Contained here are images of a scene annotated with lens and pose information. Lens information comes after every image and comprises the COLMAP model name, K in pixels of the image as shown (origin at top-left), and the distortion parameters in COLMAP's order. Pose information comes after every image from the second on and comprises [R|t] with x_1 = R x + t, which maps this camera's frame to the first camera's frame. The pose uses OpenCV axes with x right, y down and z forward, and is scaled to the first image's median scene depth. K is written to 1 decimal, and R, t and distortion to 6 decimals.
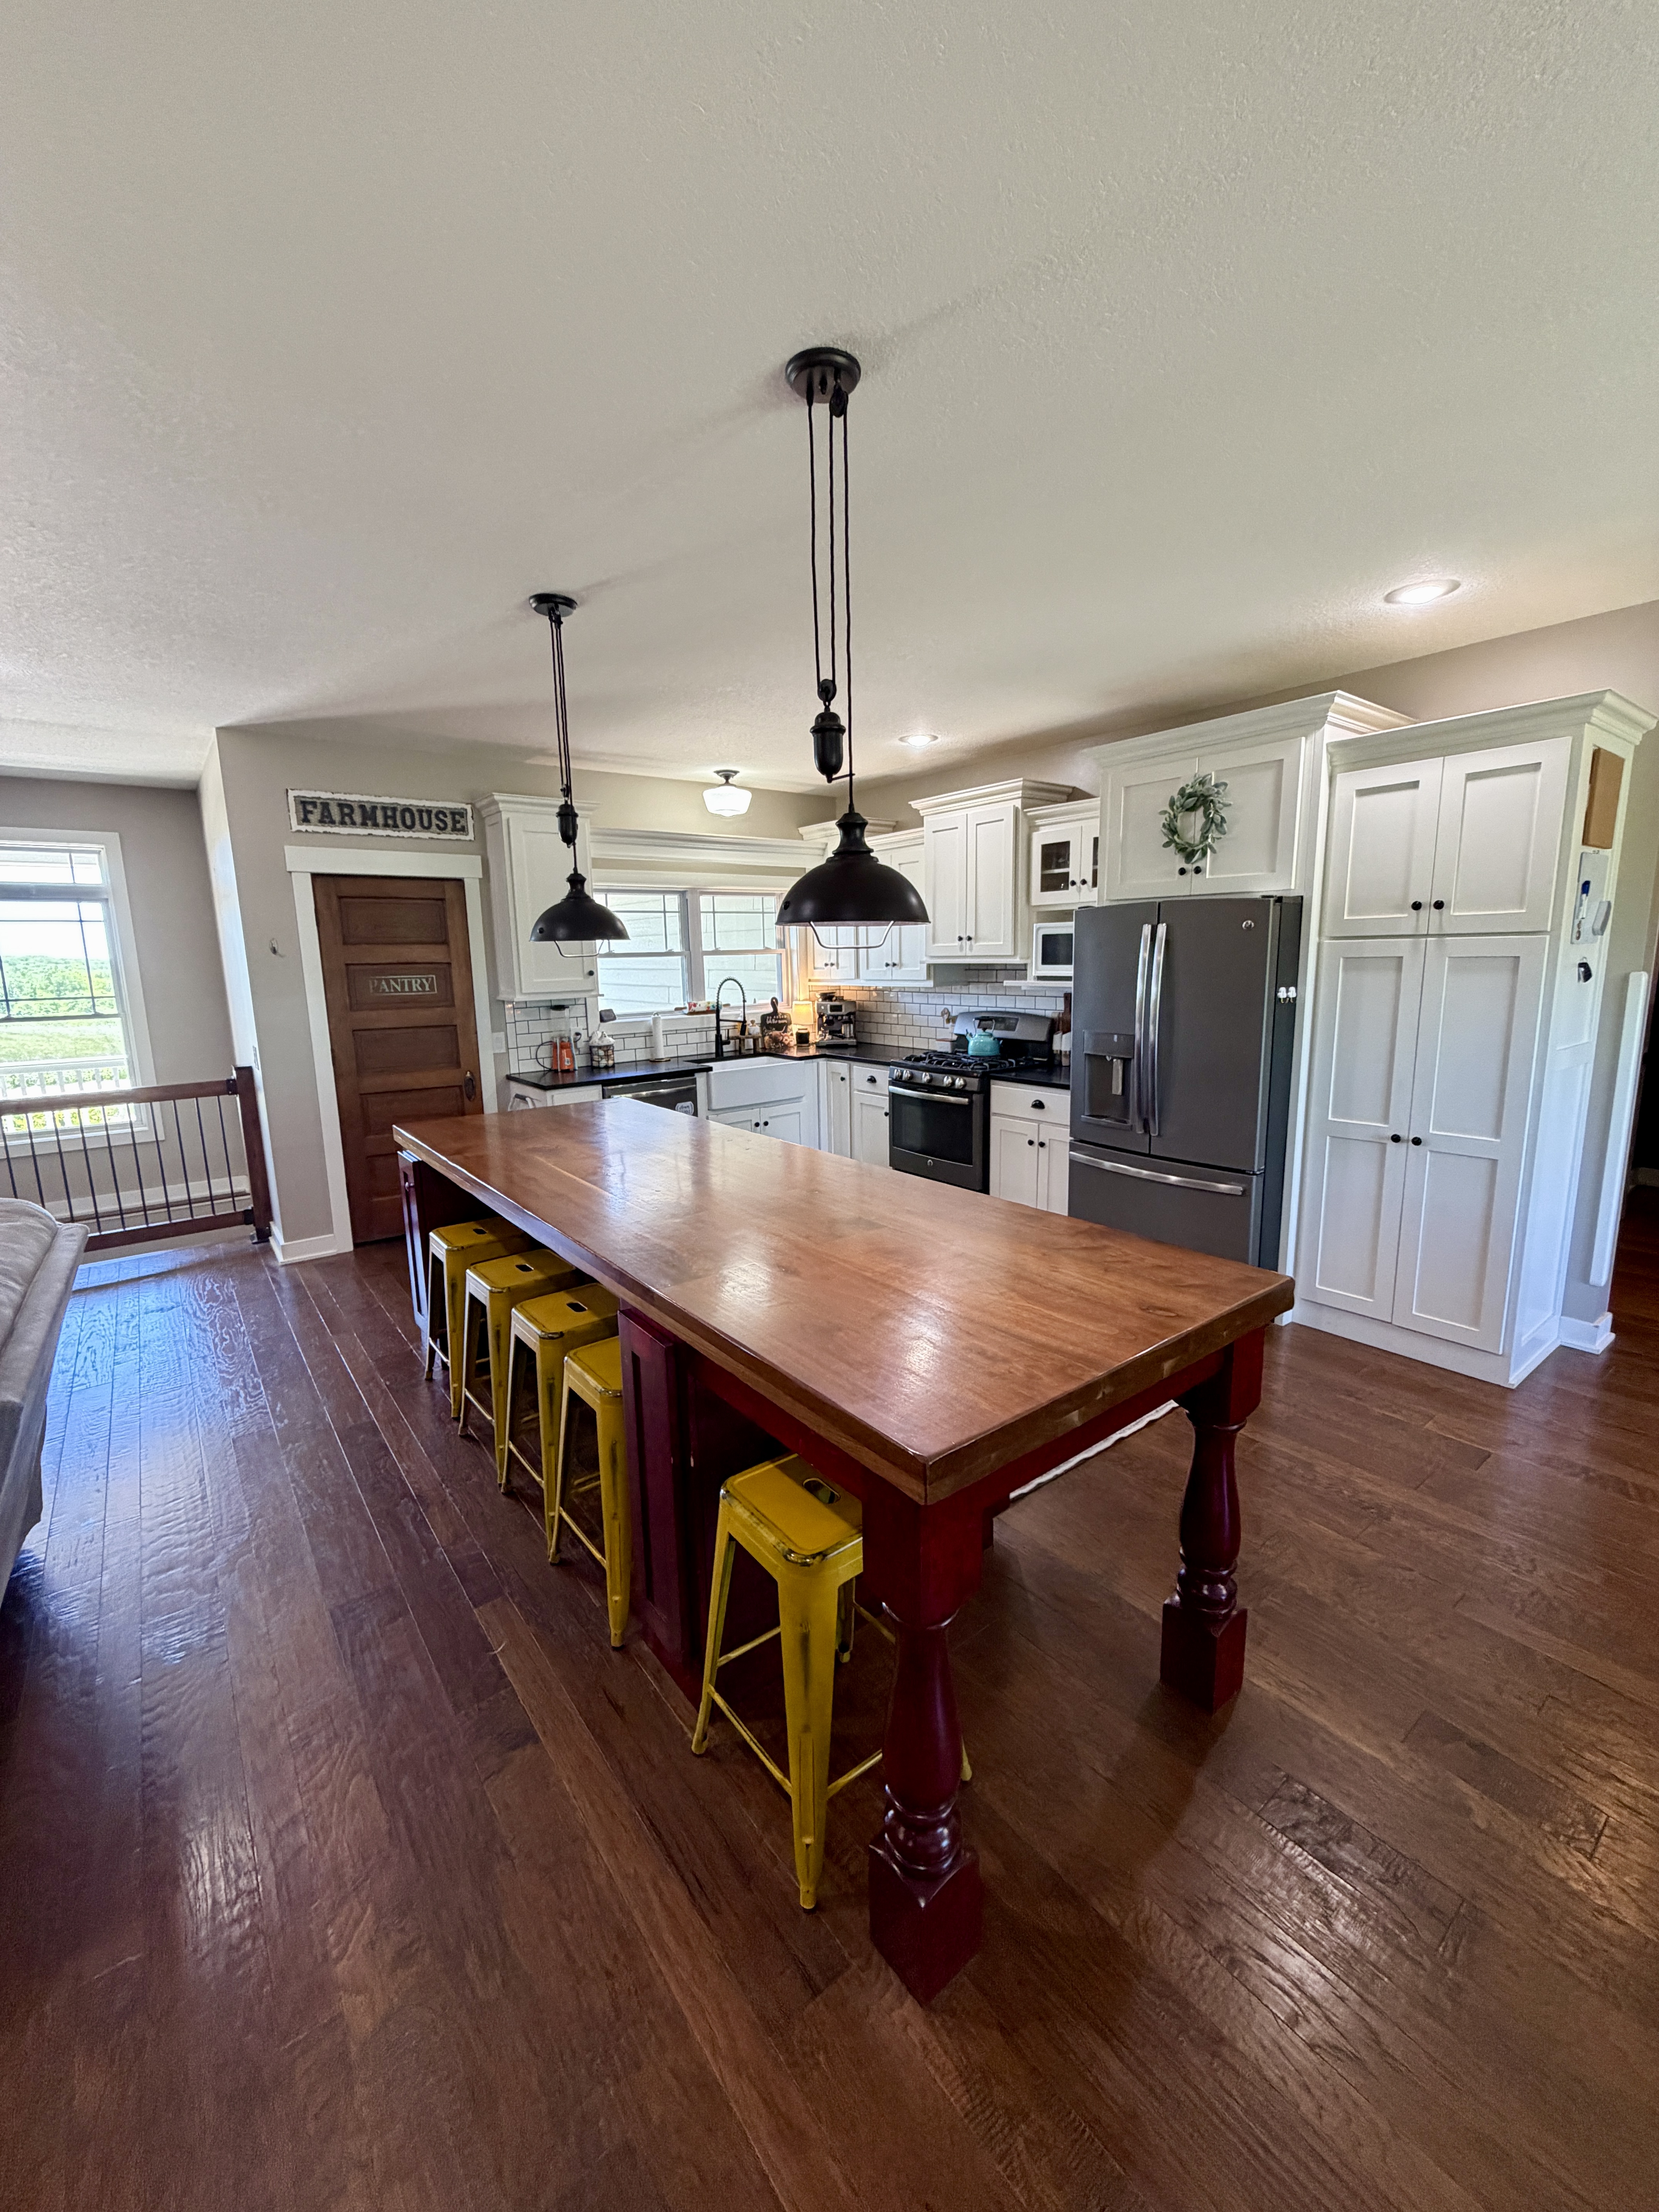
lens RADIAL K [[879.6, 0, 830.4], [0, 879.6, 1105.7], [0, 0, 1]] dist [-0.000108, -0.000133]
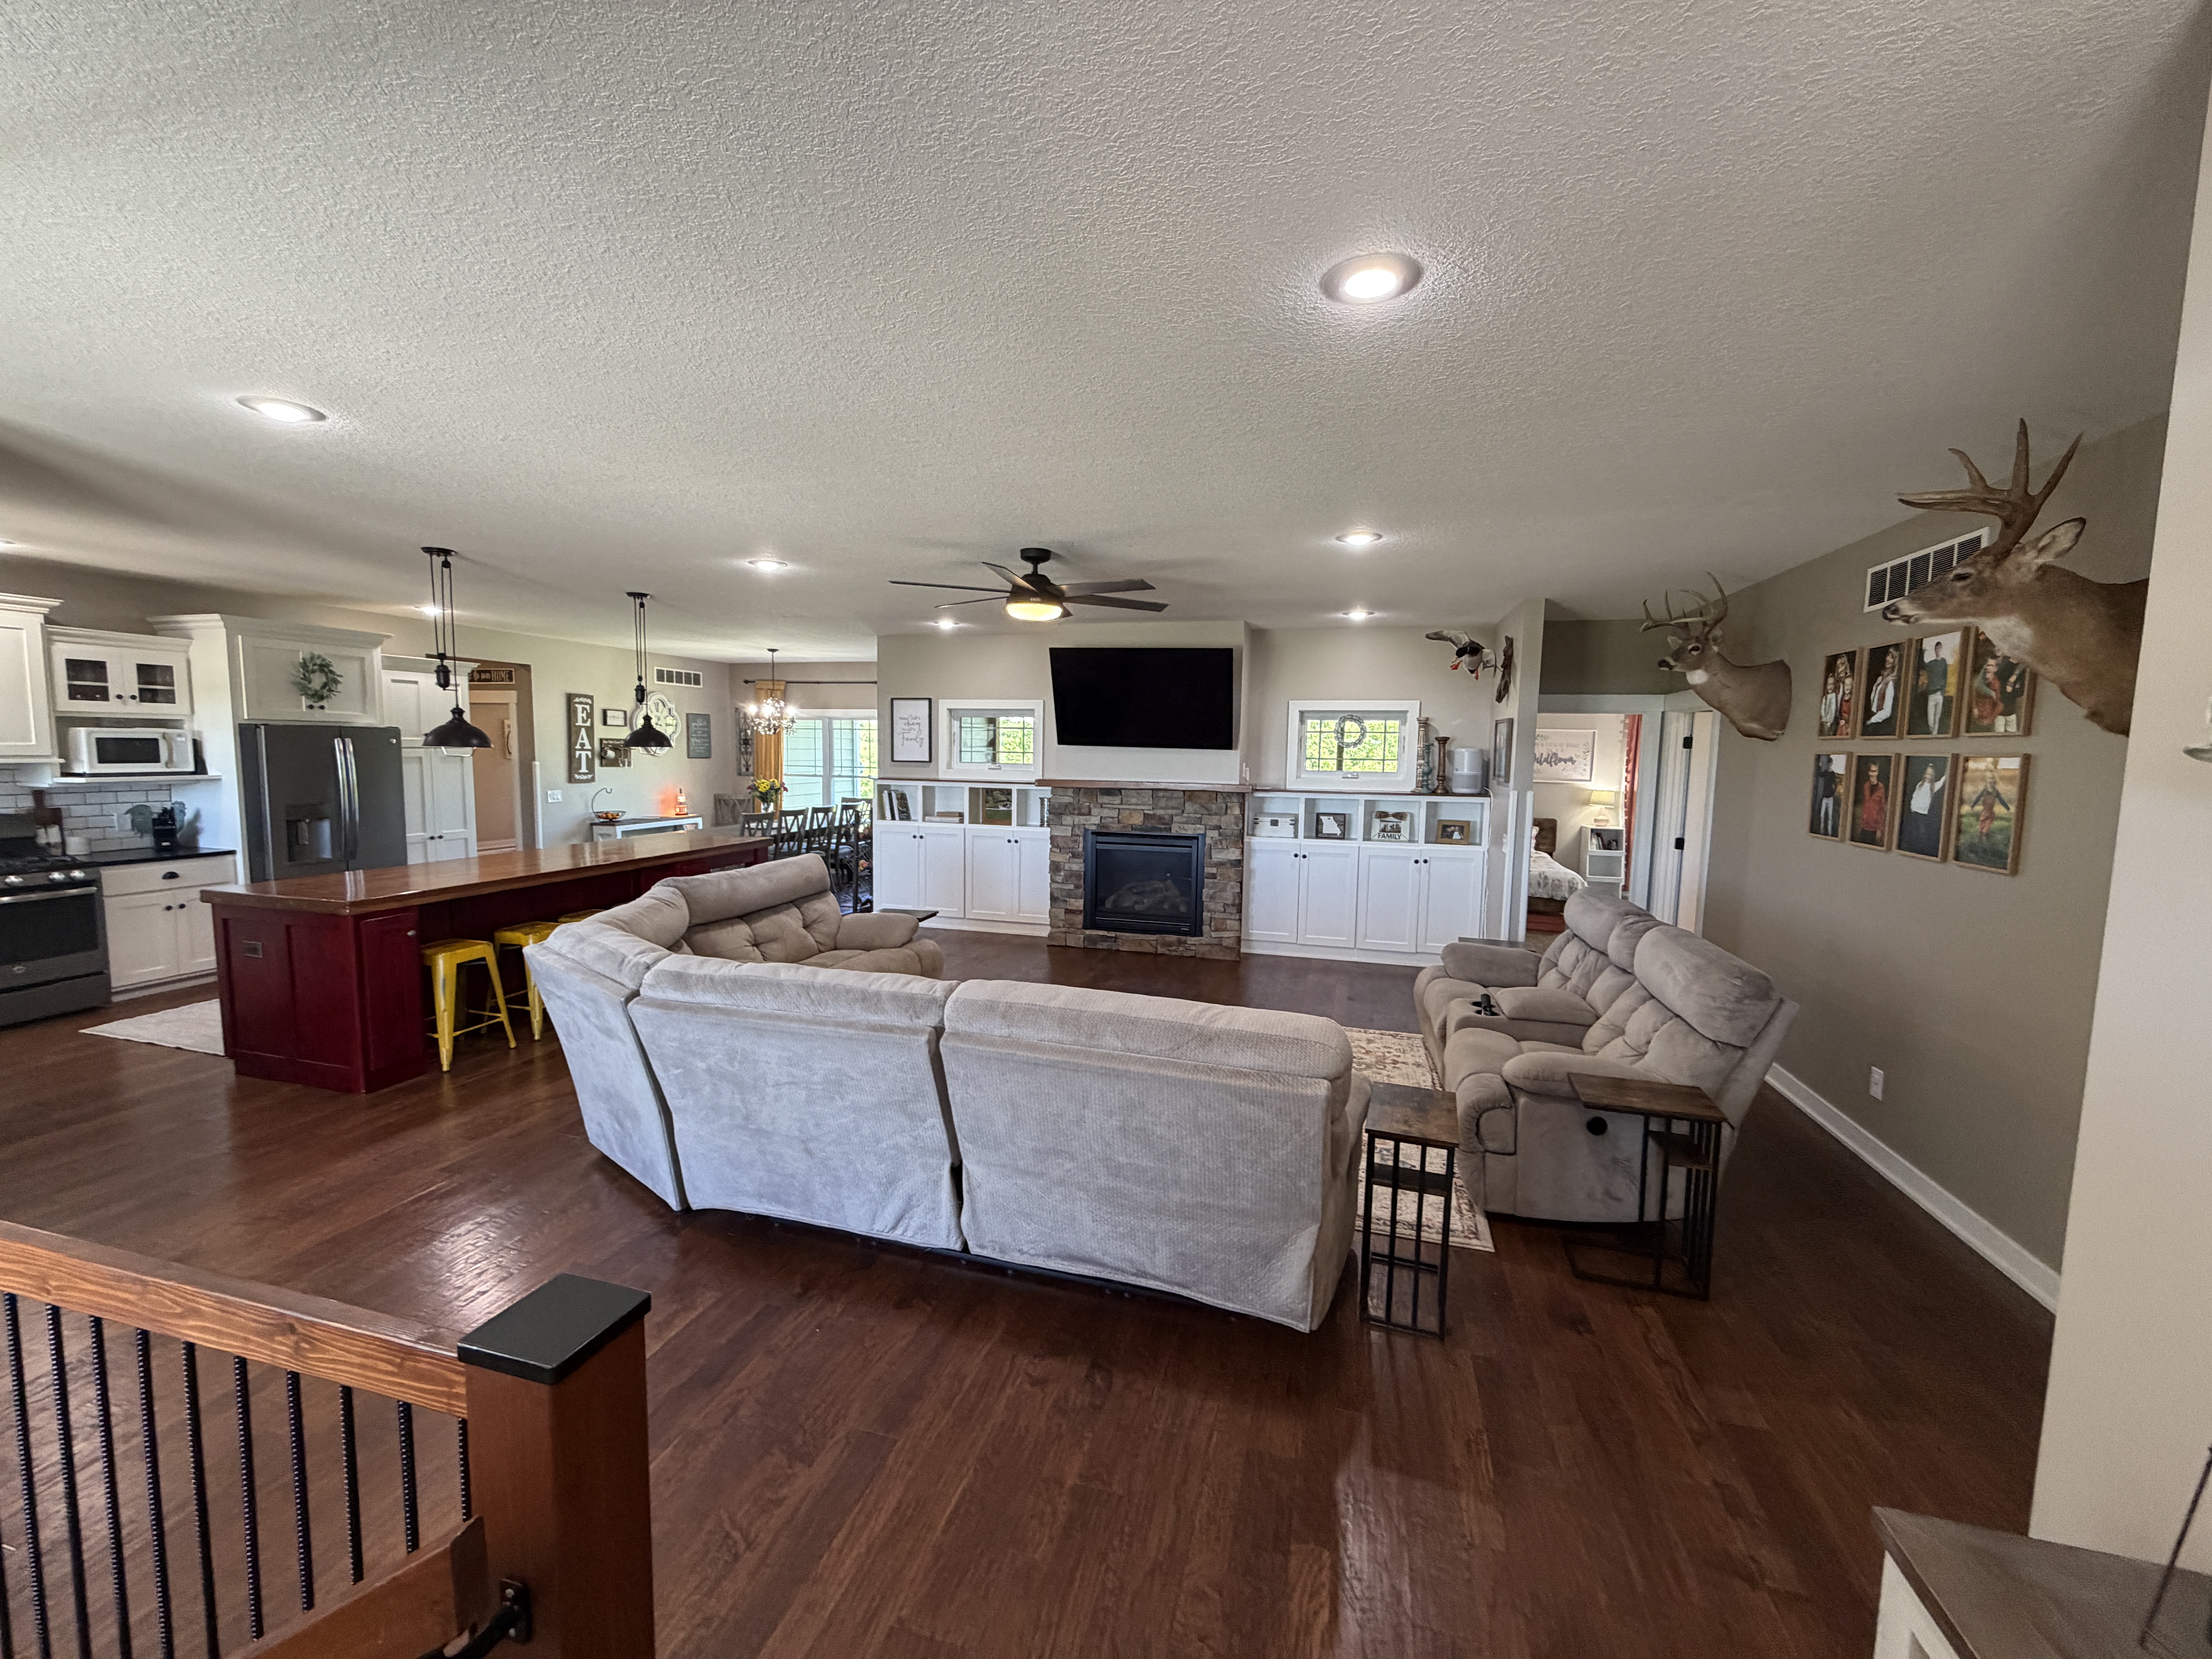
lens RADIAL K [[879.6, 0, 1099.8], [0, 879.6, 829.7], [0, 0, 1]] dist [-0.000108, -0.000133]
pose [[-0.590925, -0.065709, 0.804046, -1.529486], [0.135432, 0.974452, 0.179170, -0.109008], [-0.795277, 0.214770, -0.566929, 0.654578]]
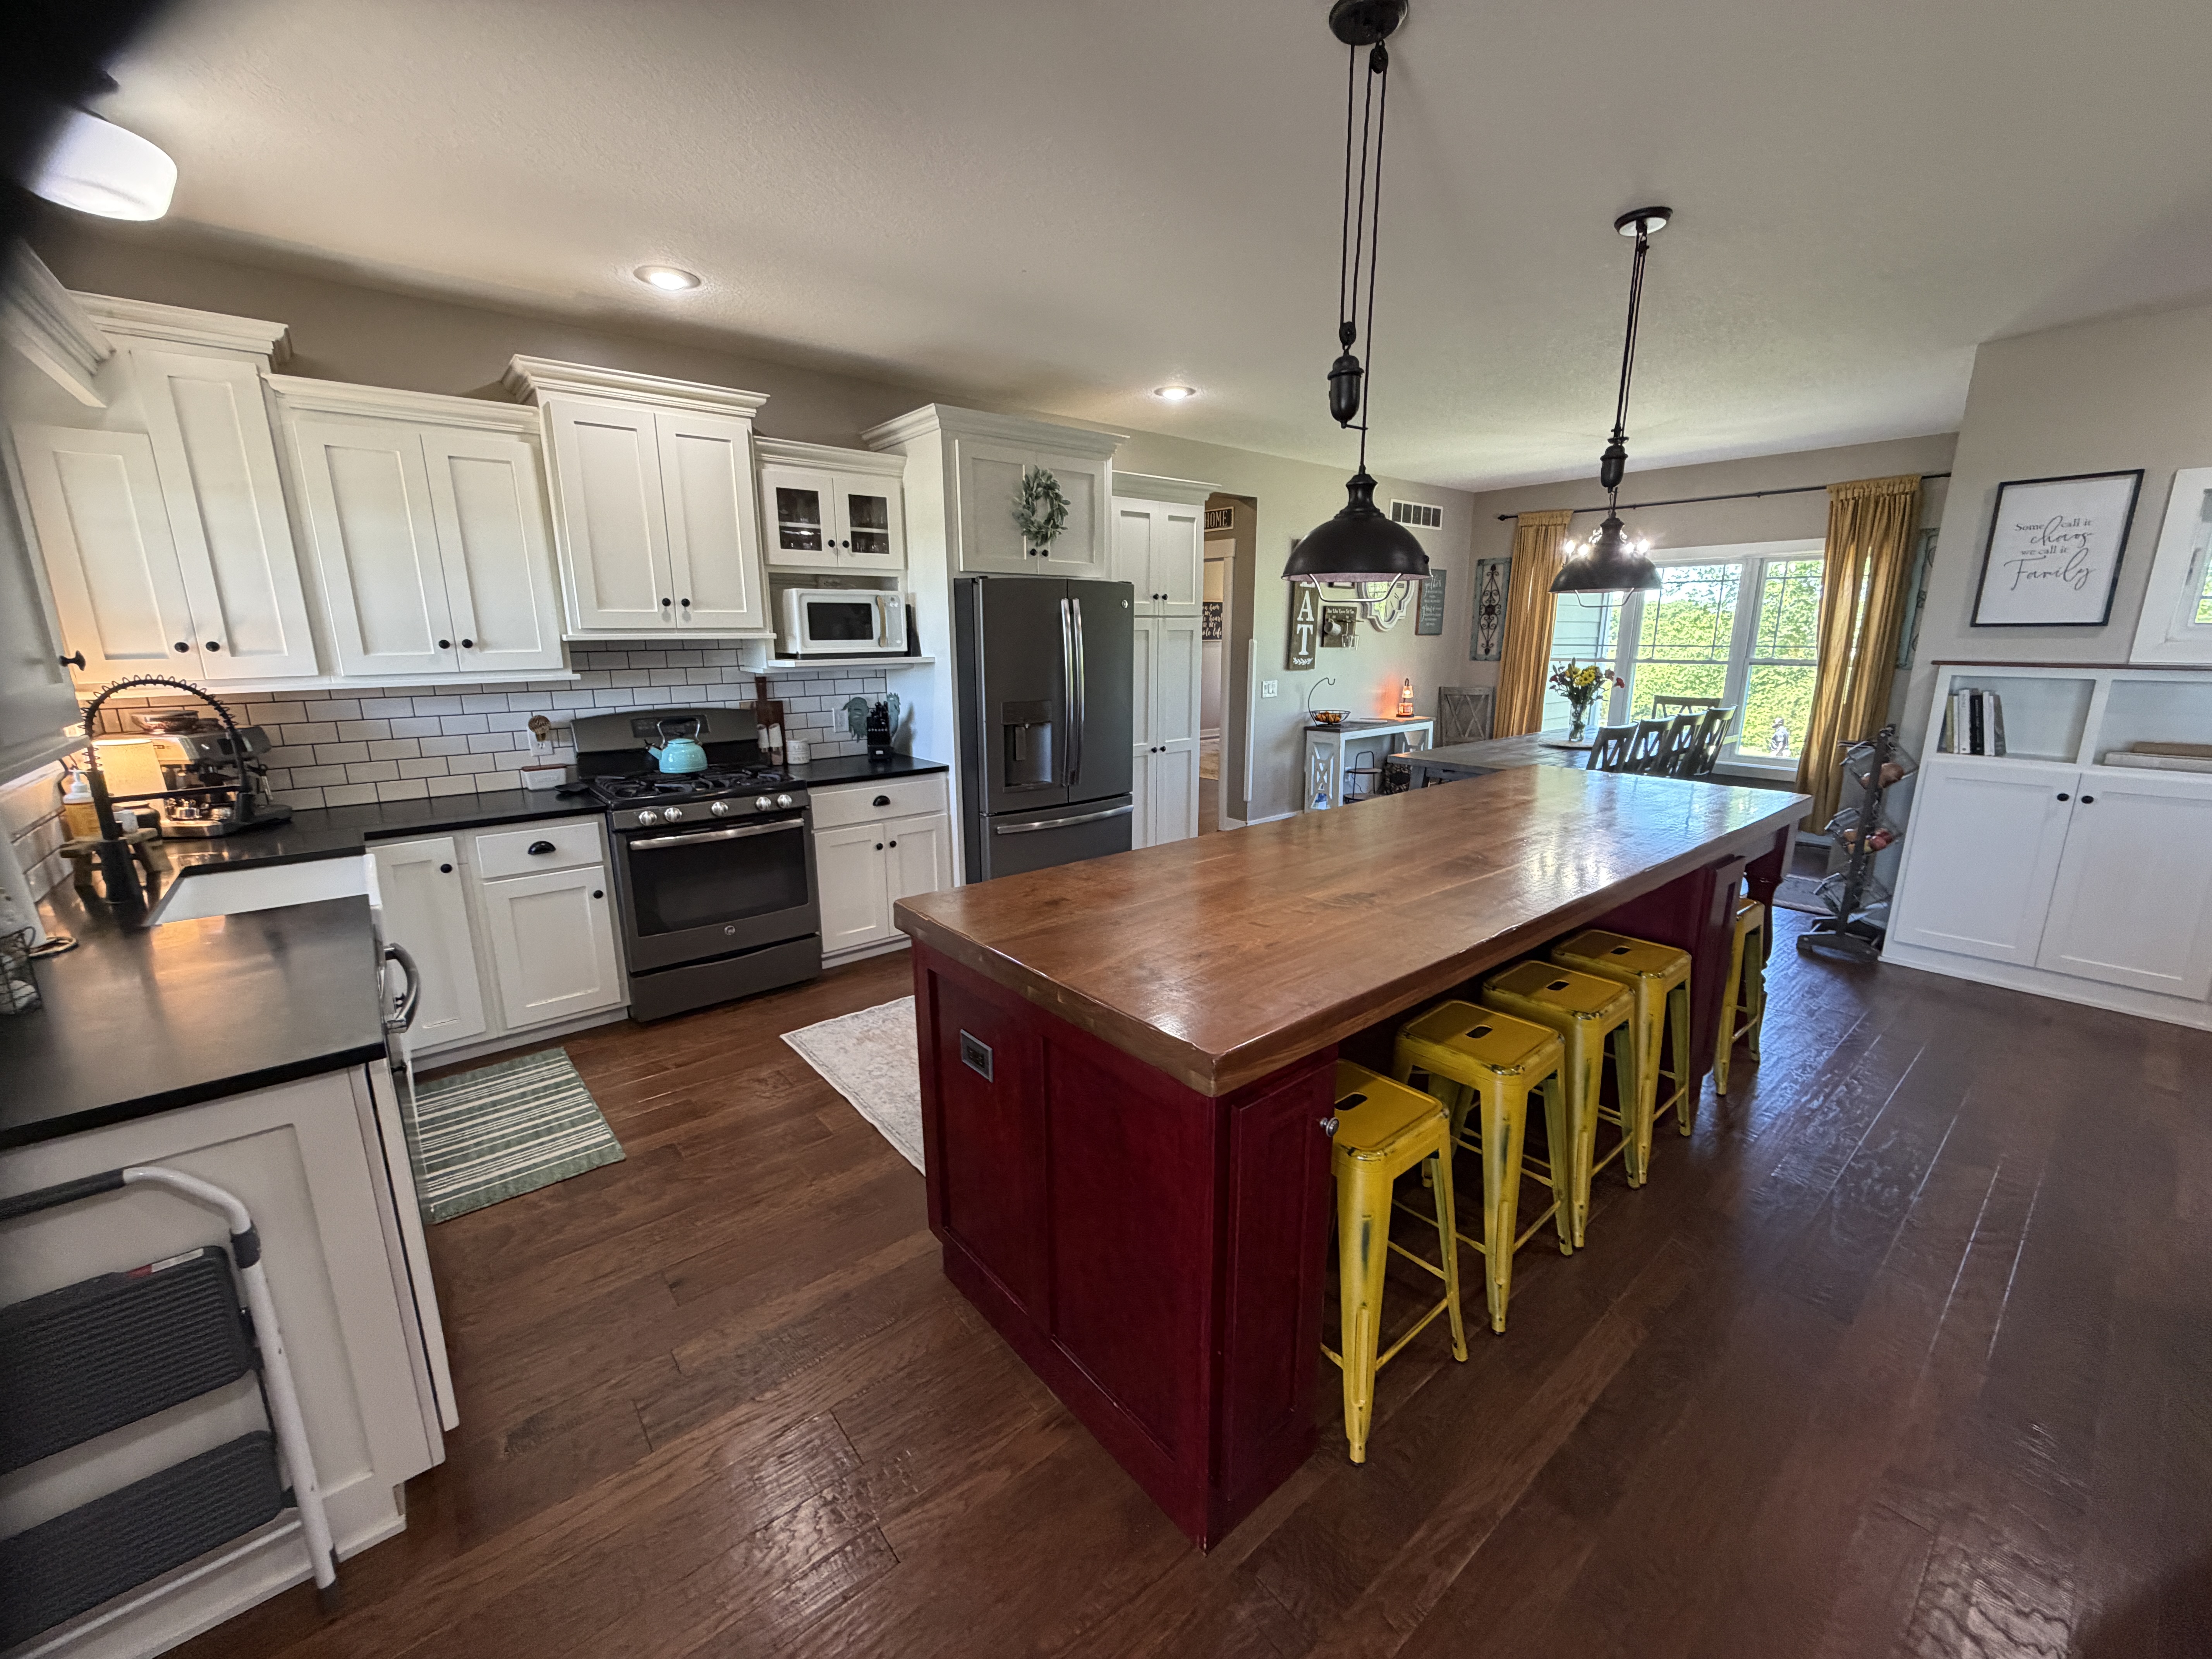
lens RADIAL K [[879.6, 0, 1097.9], [0, 879.6, 830.1], [0, 0, 1]] dist [-0.000108, -0.000133]
pose [[-0.023190, -0.201785, 0.979155, -0.631800], [0.179626, 0.962639, 0.202635, -0.112089], [-0.983462, 0.180580, 0.013922, 0.788532]]
